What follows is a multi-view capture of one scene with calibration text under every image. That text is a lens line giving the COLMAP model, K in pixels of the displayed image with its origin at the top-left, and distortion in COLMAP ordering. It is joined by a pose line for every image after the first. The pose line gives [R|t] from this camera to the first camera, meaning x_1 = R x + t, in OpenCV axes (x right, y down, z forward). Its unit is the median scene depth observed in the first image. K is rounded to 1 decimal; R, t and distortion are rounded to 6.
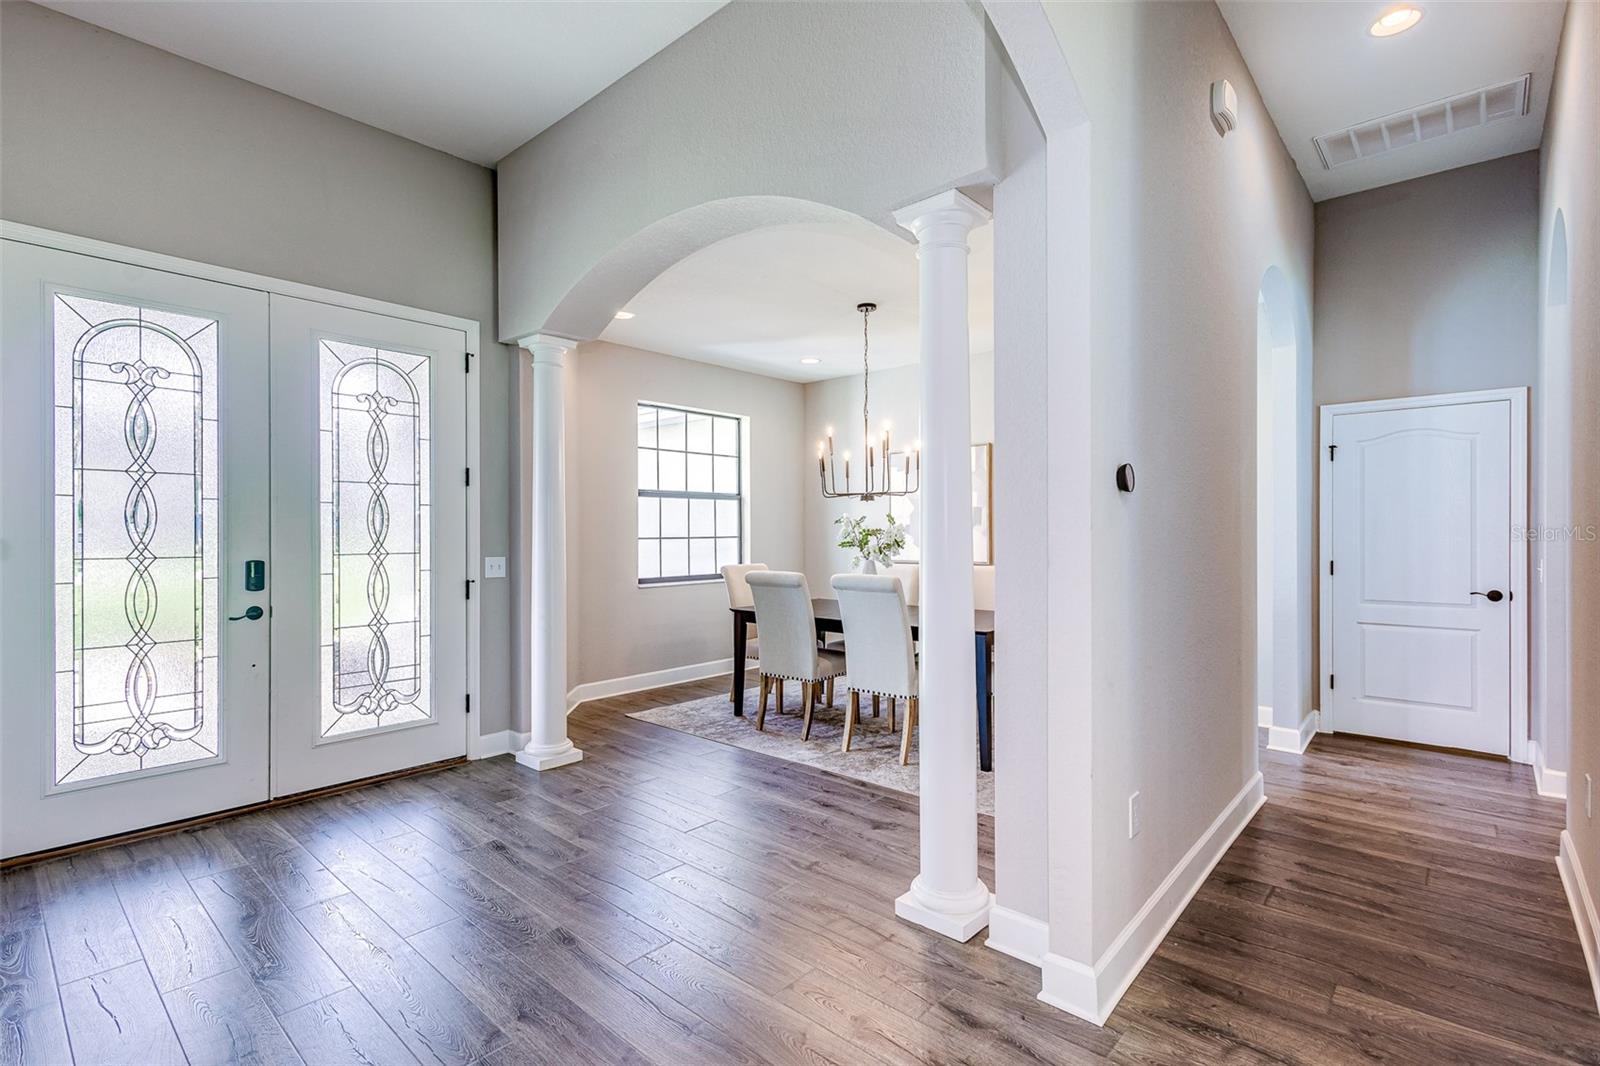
lens RADIAL K [[739.7, 0, 801.2], [0, 739.7, 532.2], [0, 0, 1]] dist [0.004812, -0.000931]
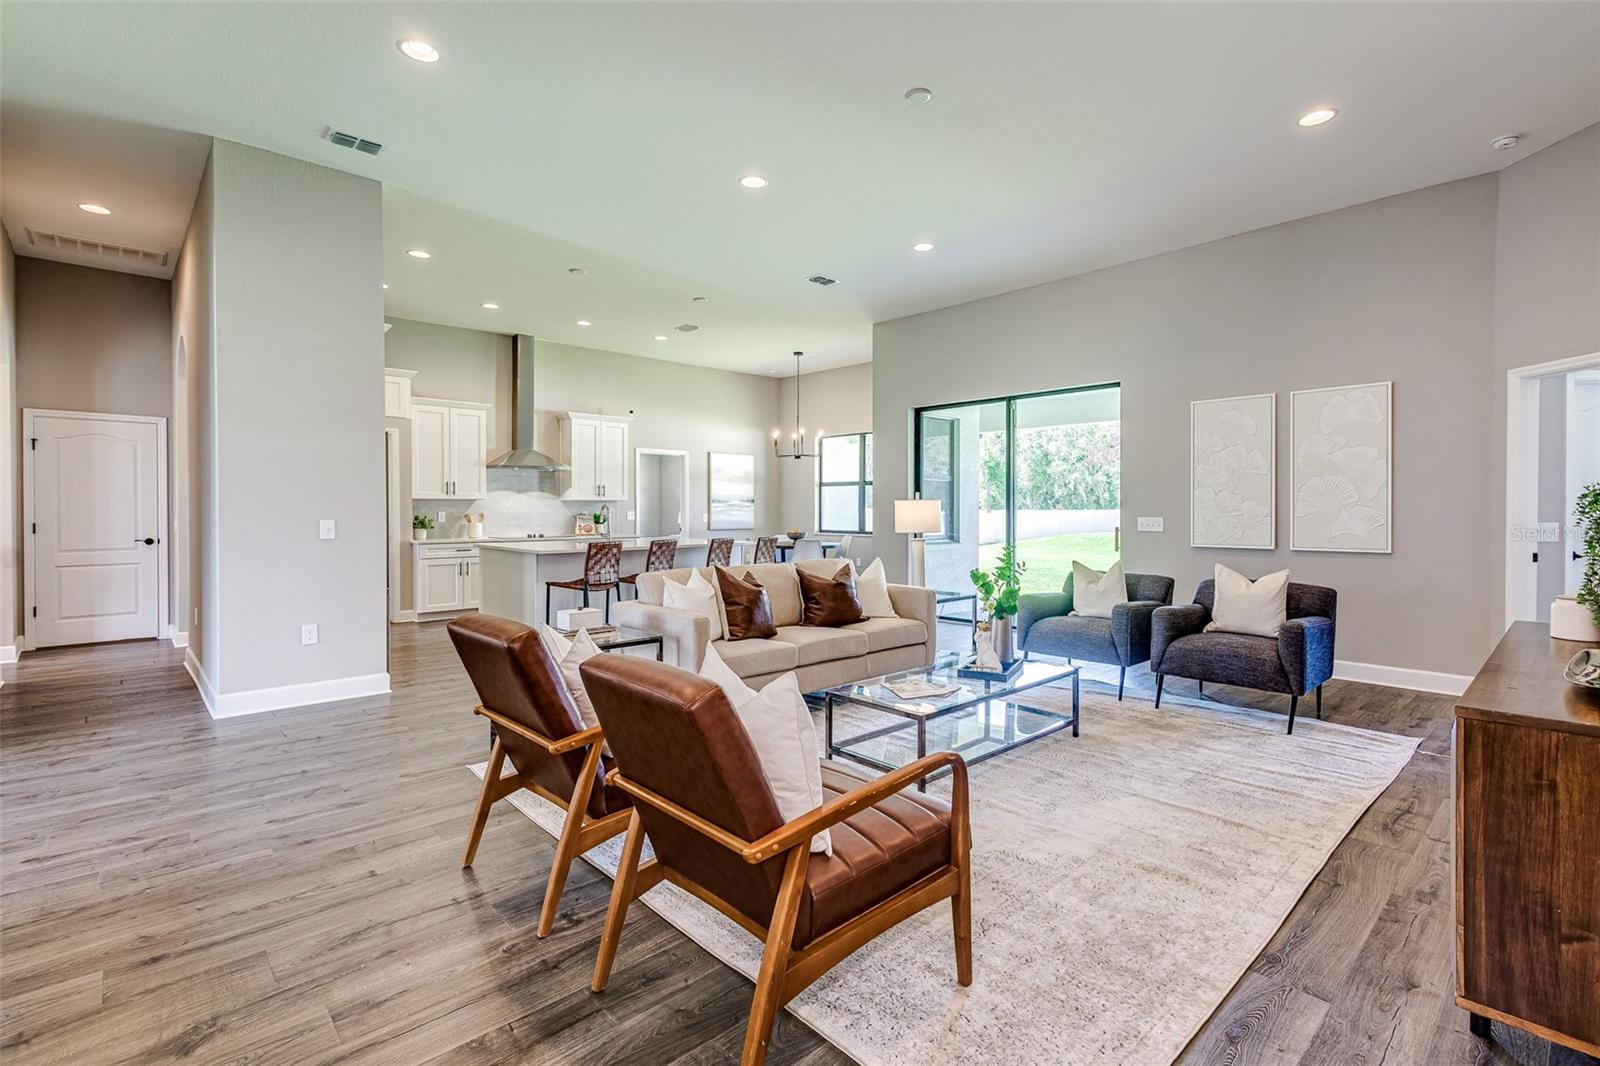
lens RADIAL K [[739.7, 0, 792.9], [0, 739.7, 520.9], [0, 0, 1]] dist [0.004812, -0.000931]
pose [[0.088559, -0.015281, 0.995954, -0.528371], [-0.002696, 0.999875, 0.015581, 0.009220], [-0.996067, -0.004064, 0.088506, -0.519113]]
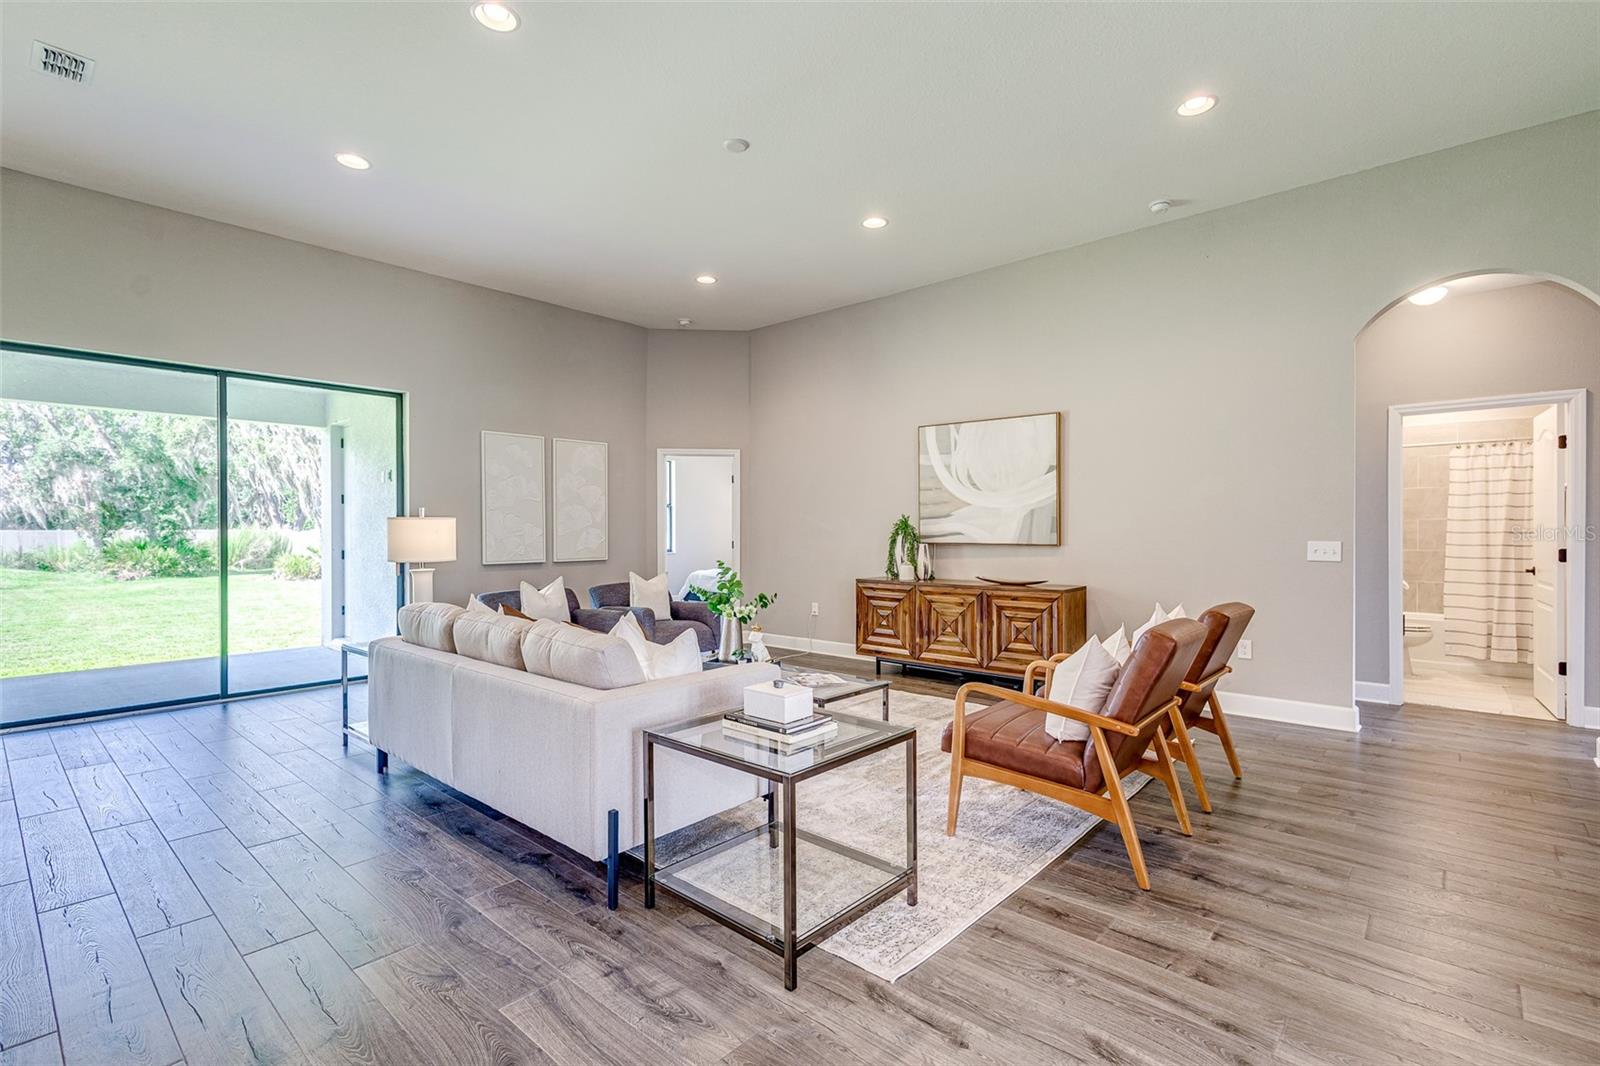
lens RADIAL K [[739.7, 0, 796.9], [0, 739.7, 533.8], [0, 0, 1]] dist [0.004812, -0.000931]
pose [[-0.999945, 0.000890, -0.010464, 0.524070], [0.000885, 1.000000, 0.000438, 0.014611], [0.010464, 0.000429, -0.999945, 0.595596]]
